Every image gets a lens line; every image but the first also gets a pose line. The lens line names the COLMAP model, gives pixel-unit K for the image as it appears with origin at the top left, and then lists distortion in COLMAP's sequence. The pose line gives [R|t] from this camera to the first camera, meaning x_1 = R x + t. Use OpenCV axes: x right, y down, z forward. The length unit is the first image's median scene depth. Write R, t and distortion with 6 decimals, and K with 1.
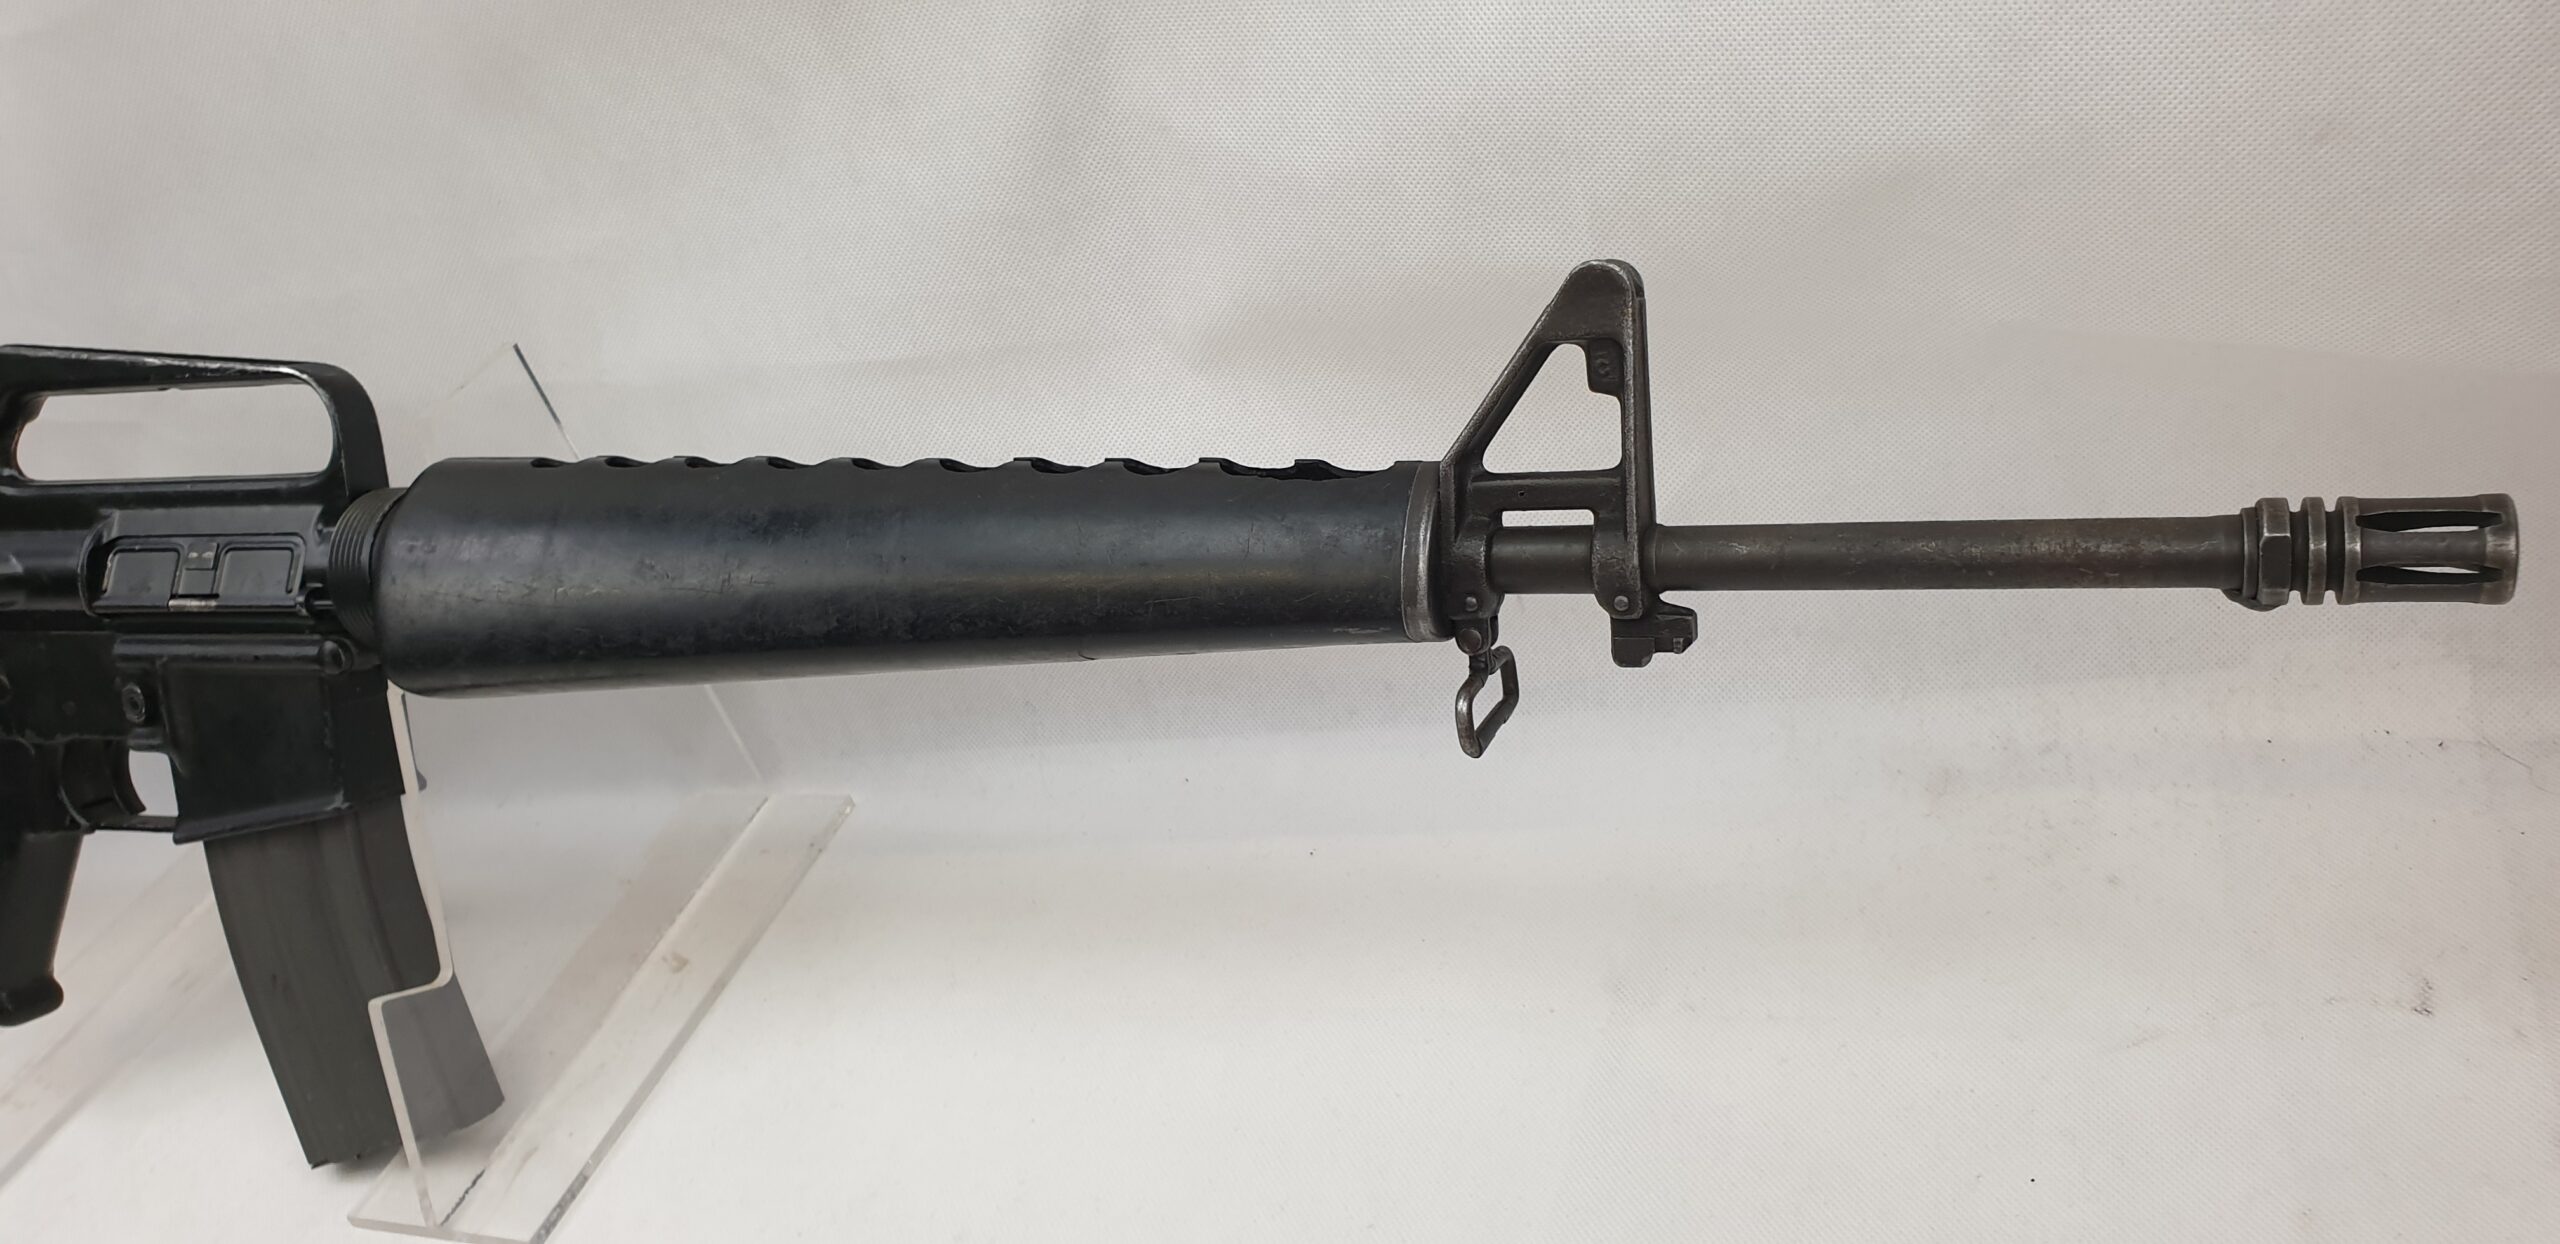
lens RADIAL K [[2105.6, 0, 1339.8], [0, 2105.6, 674.7], [0, 0, 1]] dist [0.012859, 0.005007]
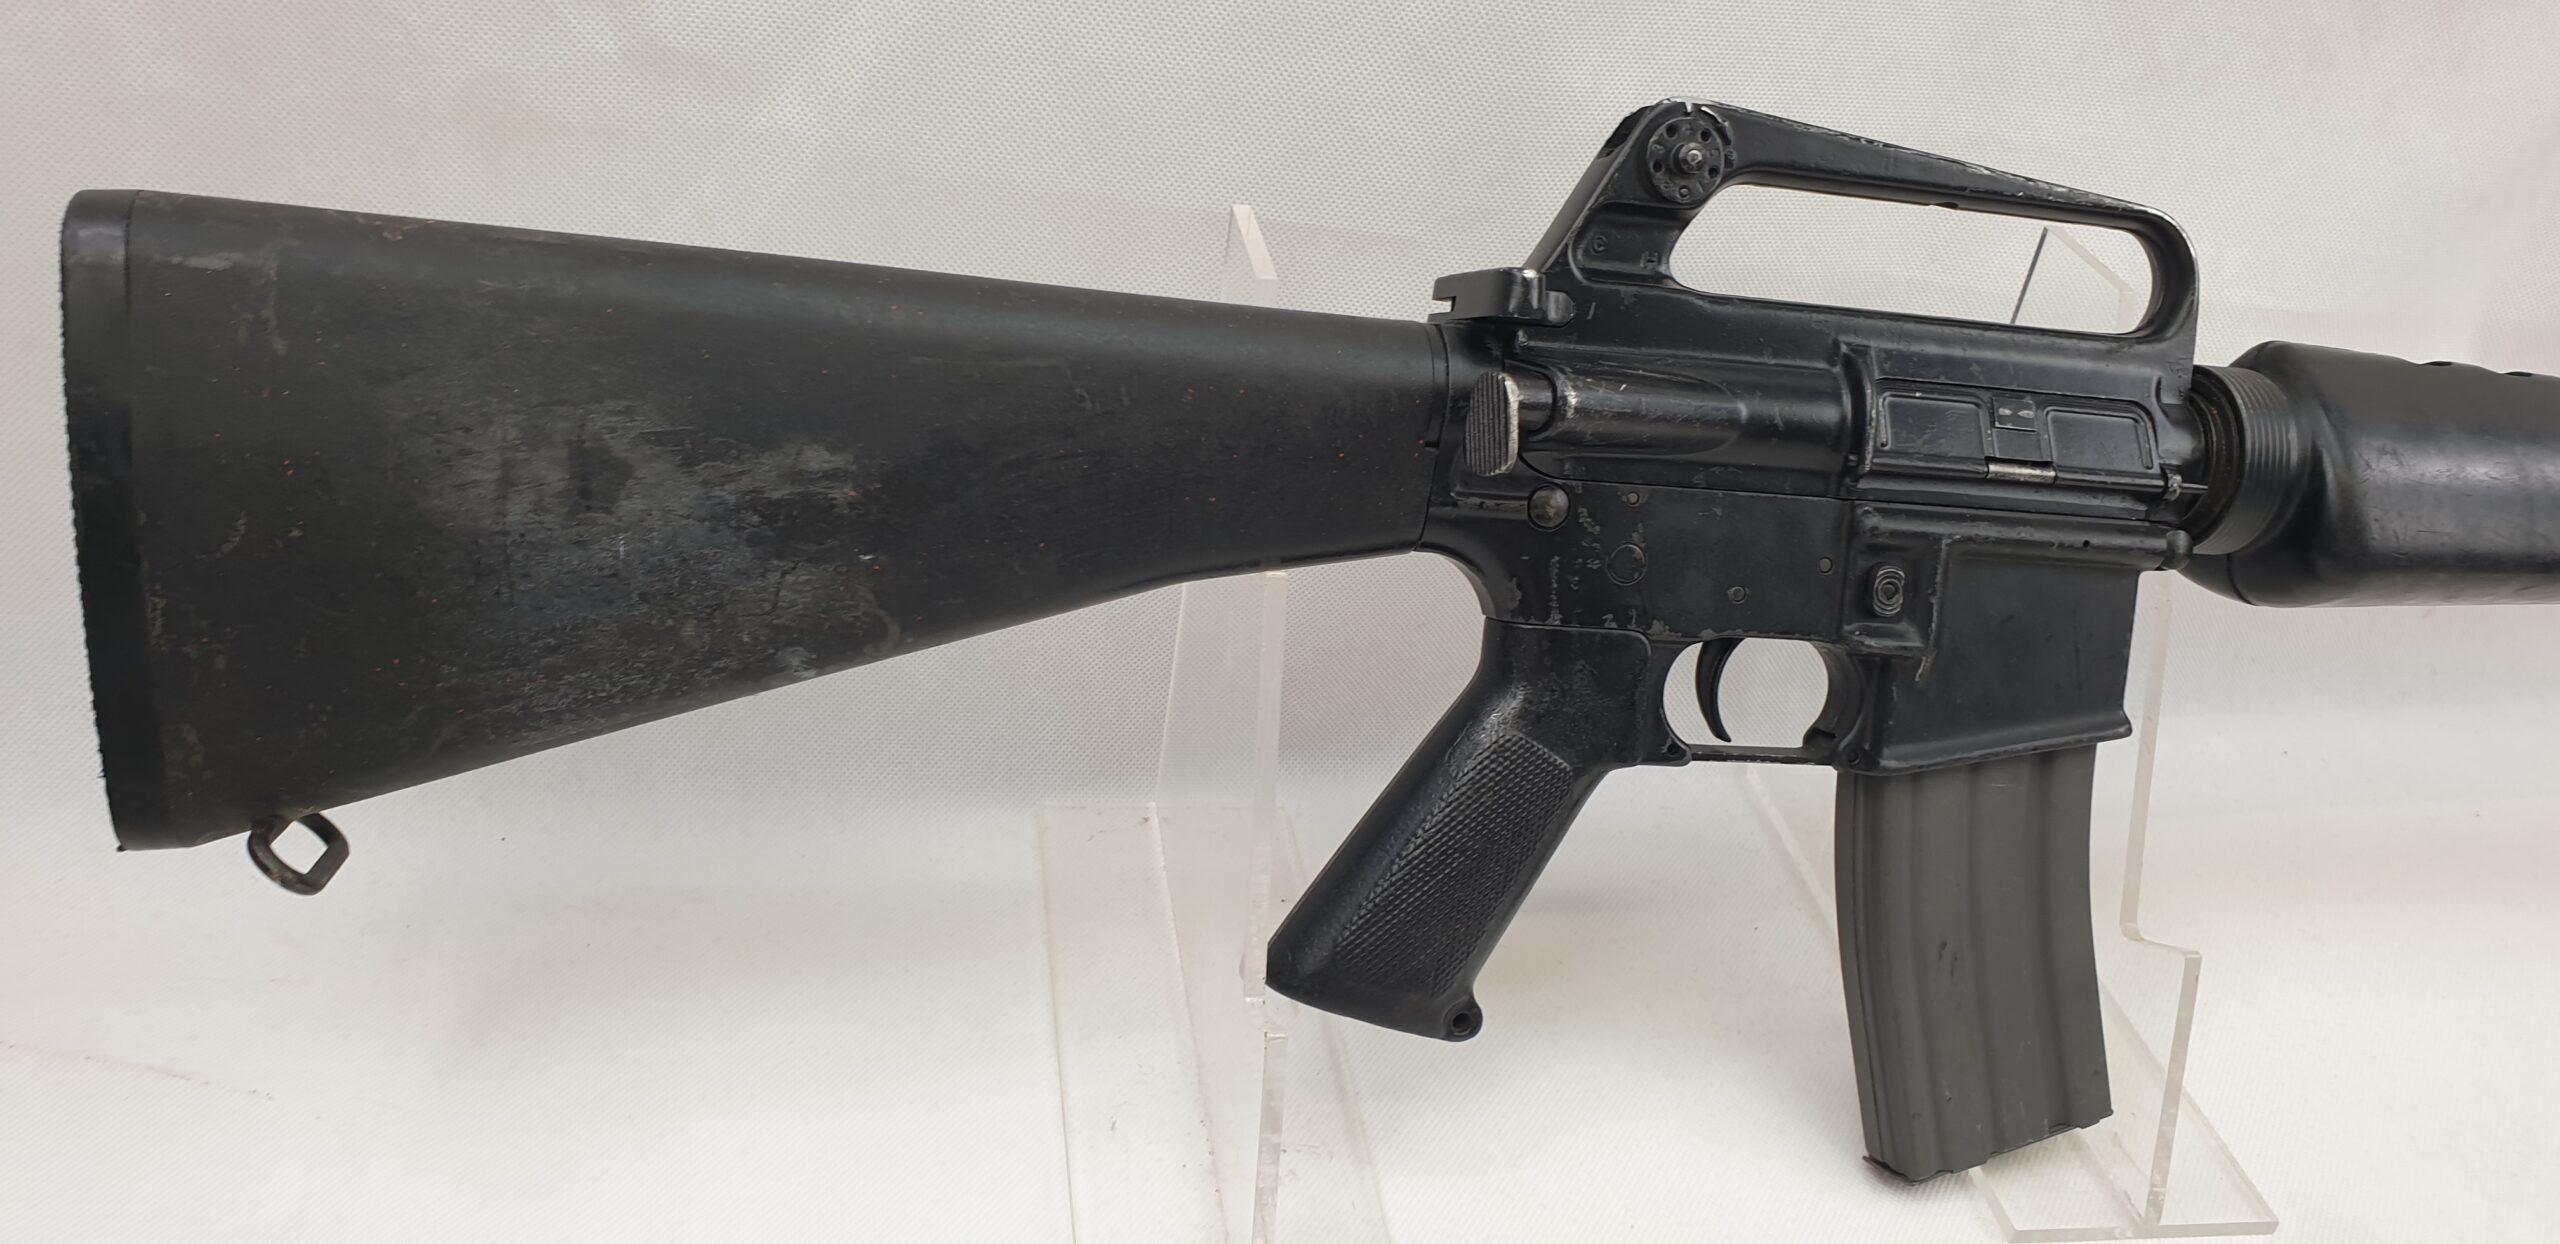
lens RADIAL K [[2149.6, 0, 1279.1], [0, 2149.6, 689.9], [0, 0, 1]] dist [0.071655, -0.183912]
pose [[0.809055, 0.056858, 0.584977, -1.330321], [-0.014438, 0.996932, -0.076931, 0.125309], [-0.587556, 0.053796, 0.807393, 0.525438]]
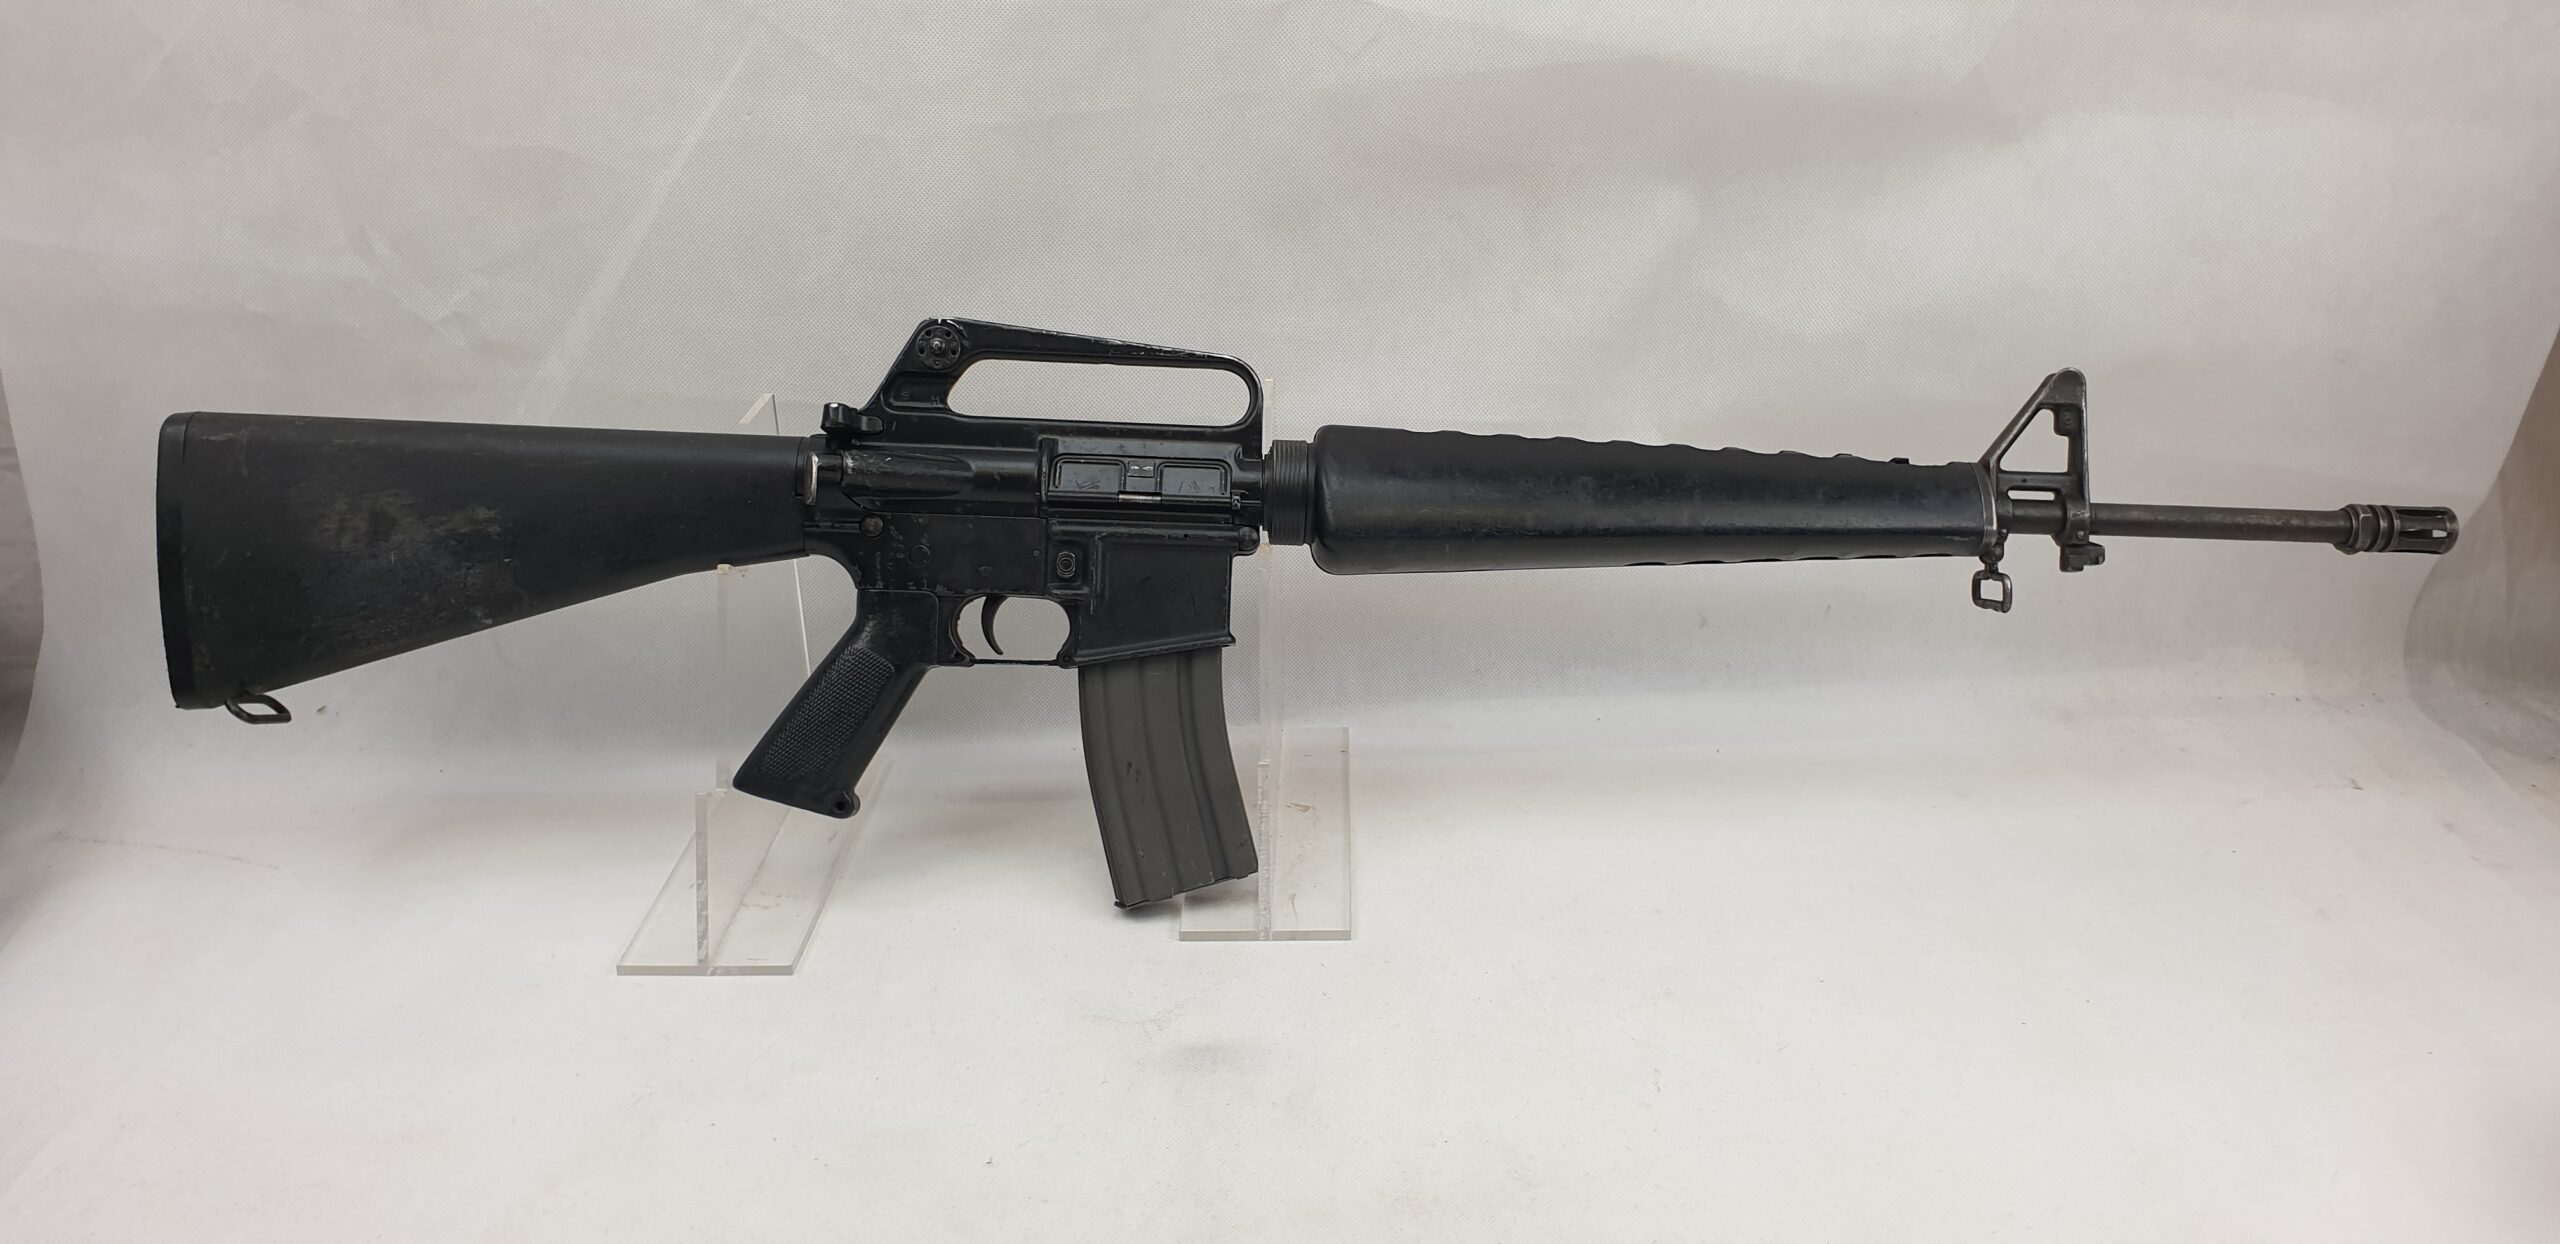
lens RADIAL K [[2095.6, 0, 1280.0], [0, 2095.6, 622.0], [0, 0, 1]] dist [0.004252, -0.005067]
pose [[0.918170, 0.109987, 0.380615, -1.064009], [-0.010286, 0.966987, -0.254618, 0.454396], [-0.396054, 0.229868, 0.888989, -0.363186]]
